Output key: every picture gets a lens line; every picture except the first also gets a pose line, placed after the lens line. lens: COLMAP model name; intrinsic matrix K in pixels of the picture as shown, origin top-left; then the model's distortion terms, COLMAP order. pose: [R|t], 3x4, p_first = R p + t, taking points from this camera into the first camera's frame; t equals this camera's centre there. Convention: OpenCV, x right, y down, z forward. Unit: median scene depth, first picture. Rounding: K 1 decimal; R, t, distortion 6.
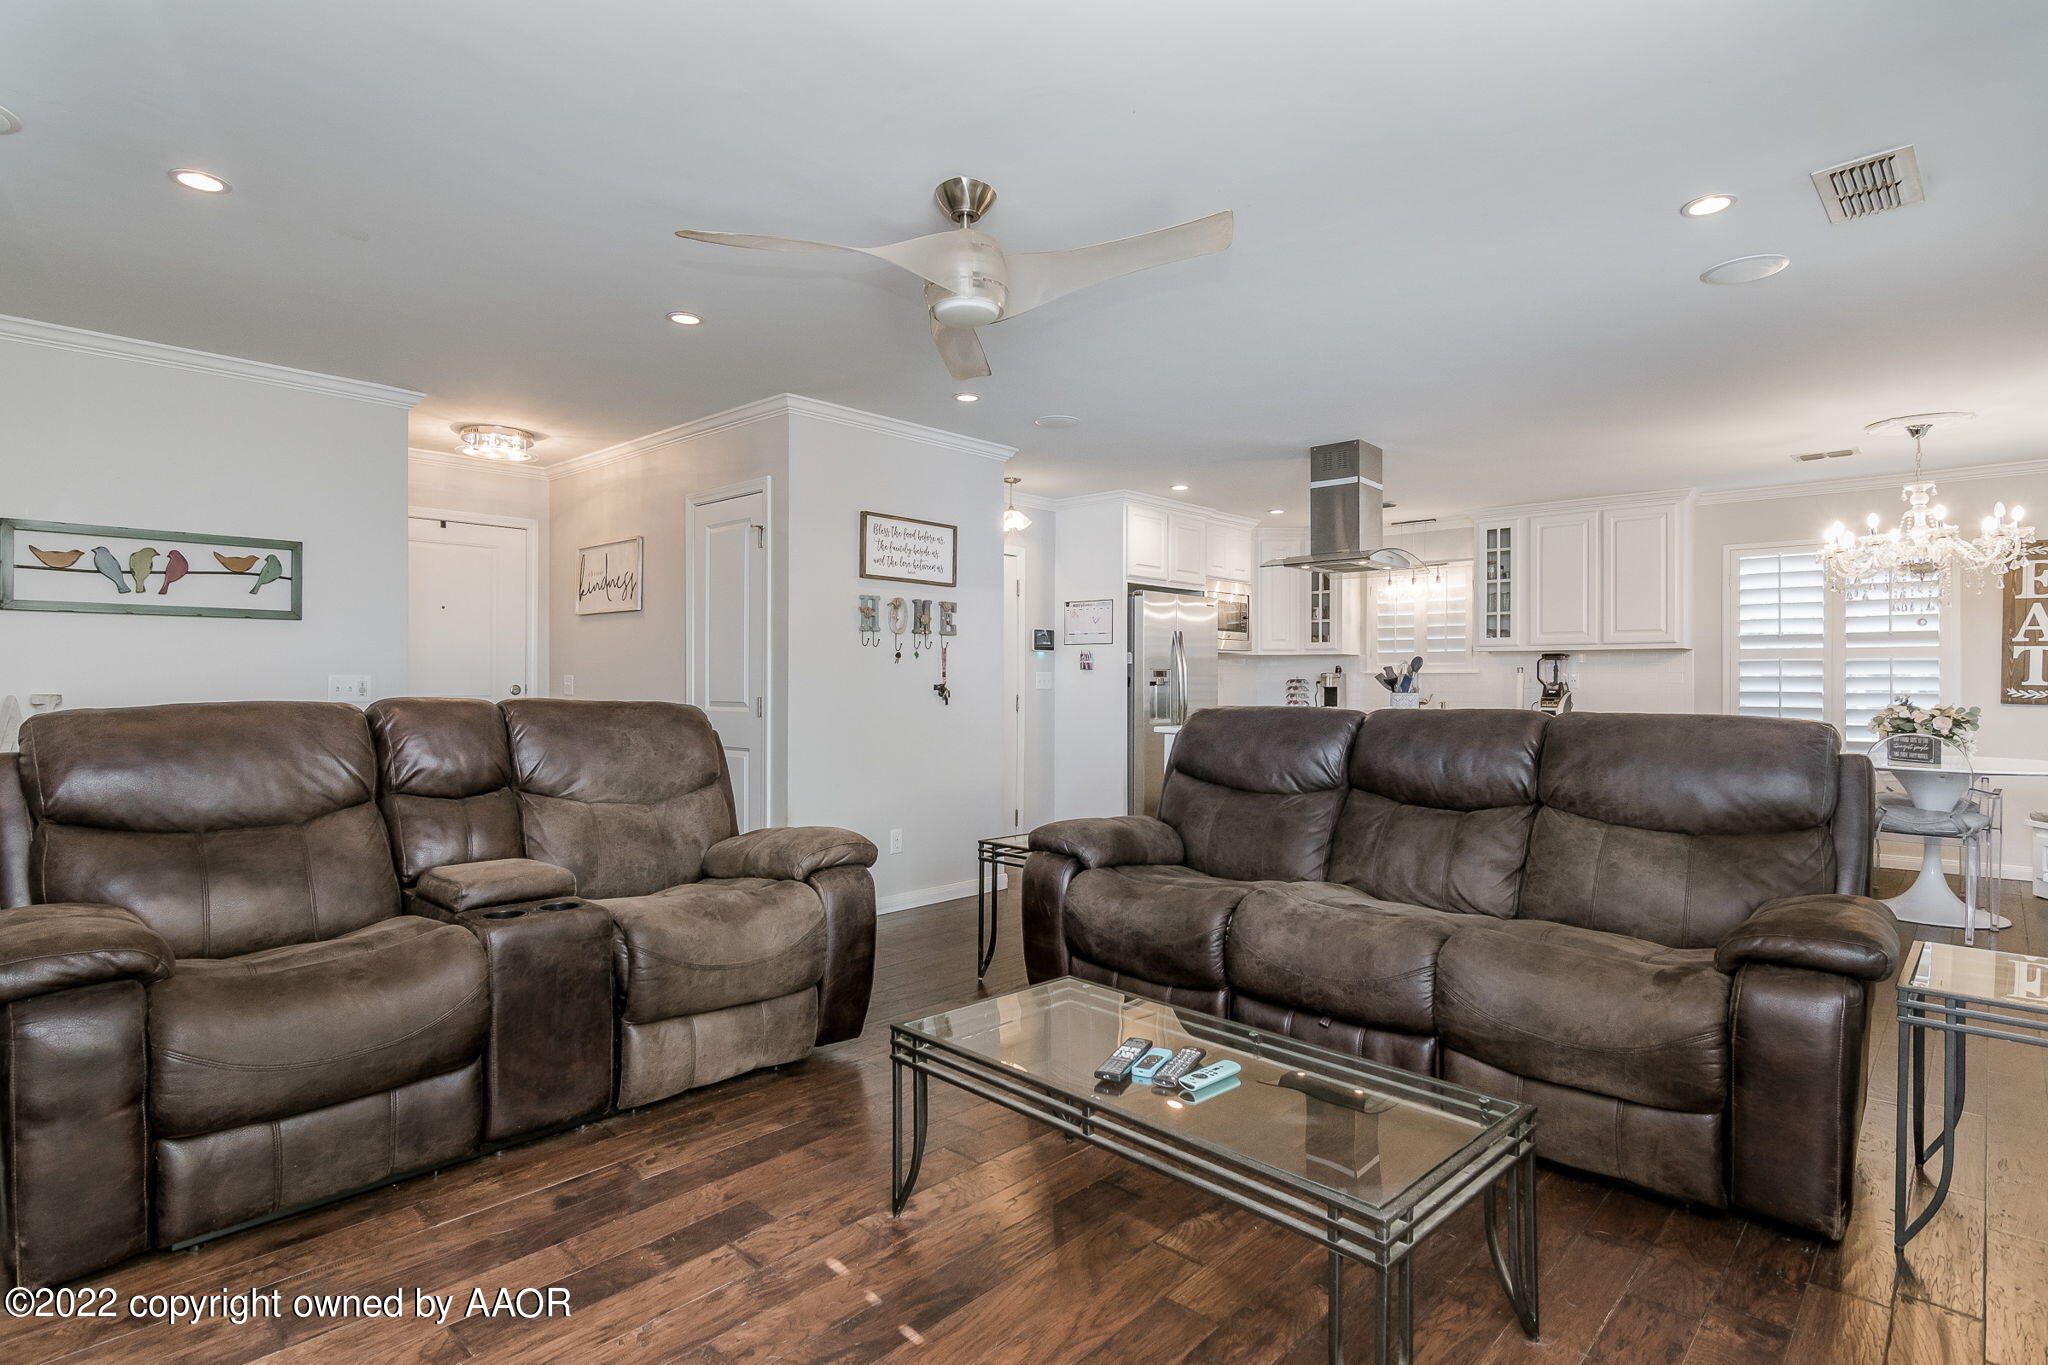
lens RADIAL K [[1066.4, 0, 1023.2], [0, 1066.4, 661.9], [0, 0, 1]] dist [0.001275, -0.000261]
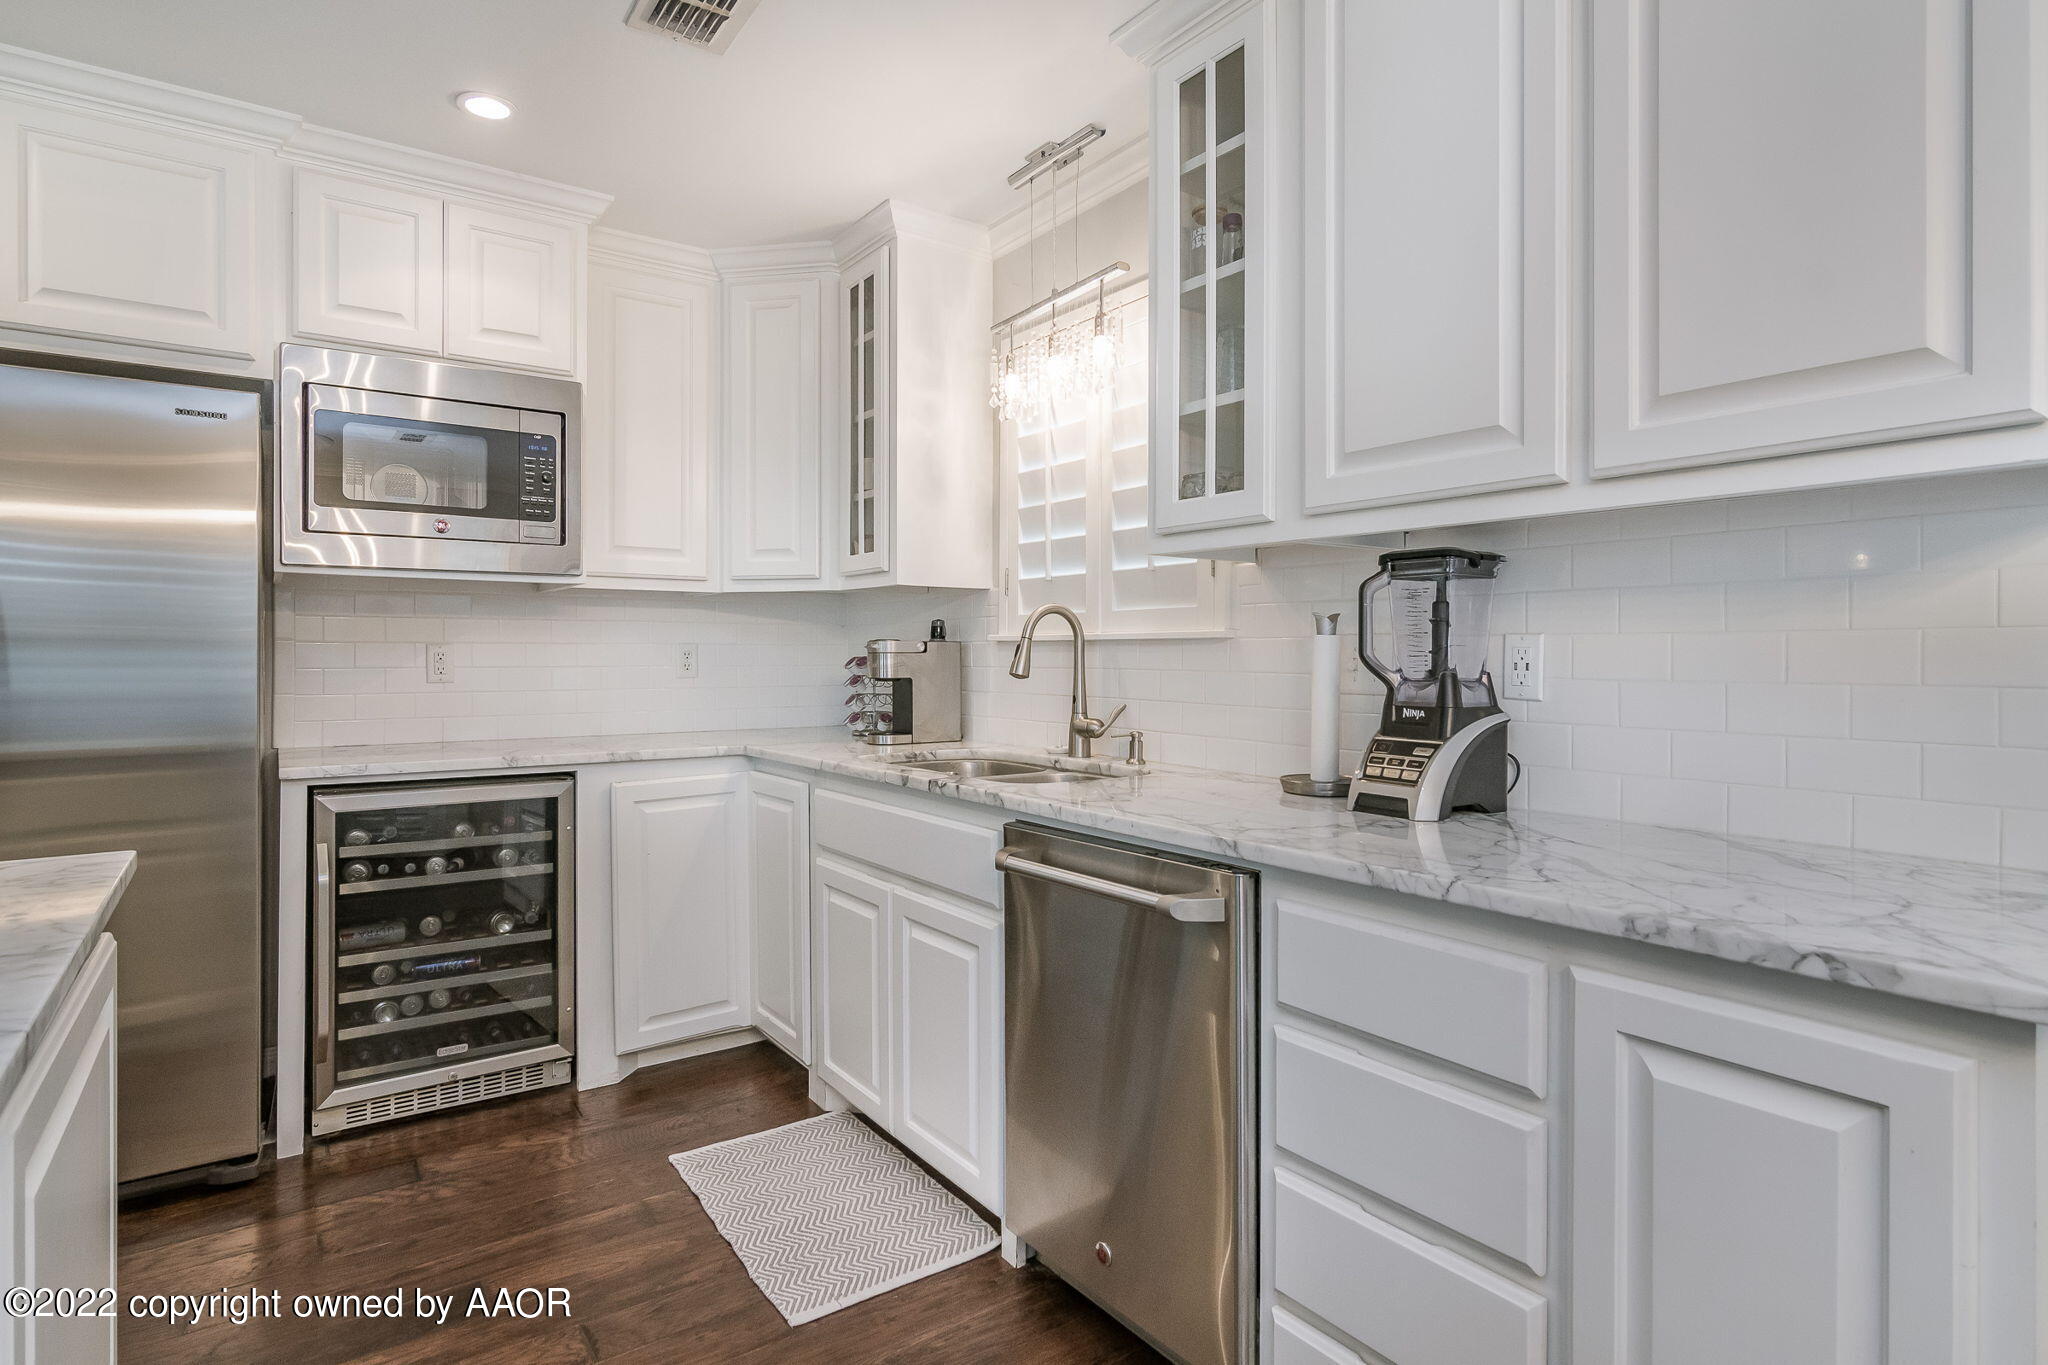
lens RADIAL K [[1066.4, 0, 1023.2], [0, 1066.4, 661.9], [0, 0, 1]] dist [0.001275, -0.000261]
pose [[0.969183, -0.000189, -0.246343, 0.462700], [0.005033, 0.999806, 0.019036, 0.012251], [0.246291, -0.019689, 0.968996, 0.735465]]
